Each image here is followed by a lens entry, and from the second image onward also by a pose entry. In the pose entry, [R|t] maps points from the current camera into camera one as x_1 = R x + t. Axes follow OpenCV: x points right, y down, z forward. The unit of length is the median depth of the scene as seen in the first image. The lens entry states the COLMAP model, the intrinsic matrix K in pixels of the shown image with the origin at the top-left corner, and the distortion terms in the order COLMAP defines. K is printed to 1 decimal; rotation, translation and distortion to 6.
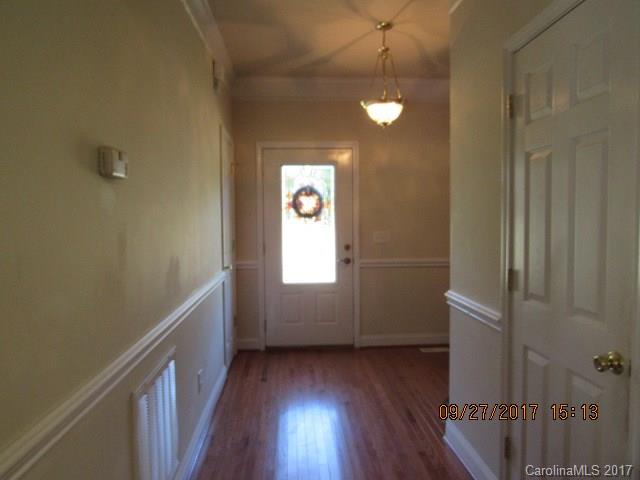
lens RADIAL K [[453.6, 0, 320.3], [0, 453.6, 239.4], [0, 0, 1]] dist [-0.014062, -0.004546]
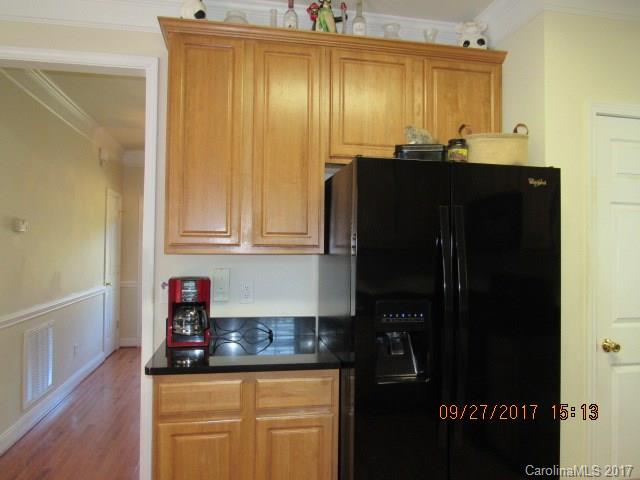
lens RADIAL K [[453.6, 0, 319.9], [0, 453.6, 239.8], [0, 0, 1]] dist [-0.014062, -0.004546]
pose [[0.991265, 0.017811, 0.130680, 0.299834], [-0.008385, 0.997345, -0.072331, 0.022430], [-0.131621, 0.070604, 0.988783, -0.578904]]
